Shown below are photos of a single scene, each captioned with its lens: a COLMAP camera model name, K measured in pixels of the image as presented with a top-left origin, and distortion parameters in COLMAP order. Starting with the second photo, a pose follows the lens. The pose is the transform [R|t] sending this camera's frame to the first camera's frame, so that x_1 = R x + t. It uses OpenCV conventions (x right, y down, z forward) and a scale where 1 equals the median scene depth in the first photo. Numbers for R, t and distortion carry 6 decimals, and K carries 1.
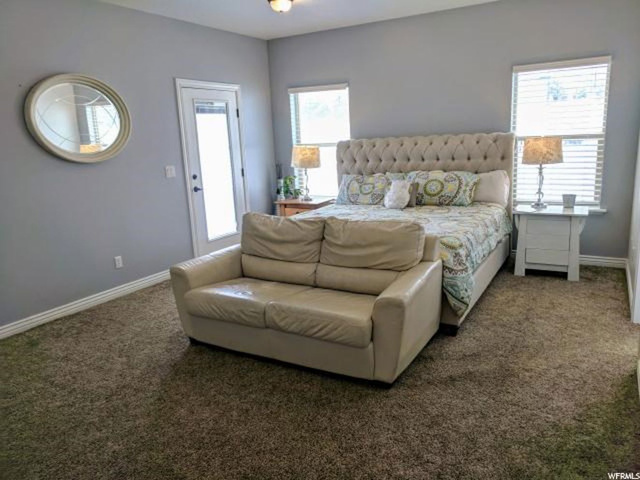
lens RADIAL K [[479.8, 0, 319.7], [0, 479.8, 239.8], [0, 0, 1]] dist [0.006746, 0.001736]
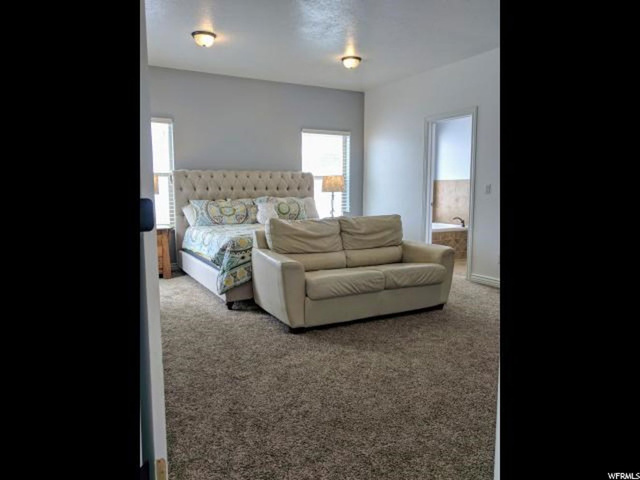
lens RADIAL K [[442.7, 0, 320.0], [0, 442.7, 237.8], [0, 0, 1]] dist [-0.006698, -0.001304]
pose [[0.513042, -0.043382, 0.857266, -1.020008], [0.156247, 0.986756, -0.043573, 0.054224], [-0.844023, 0.156301, 0.513026, 0.404355]]
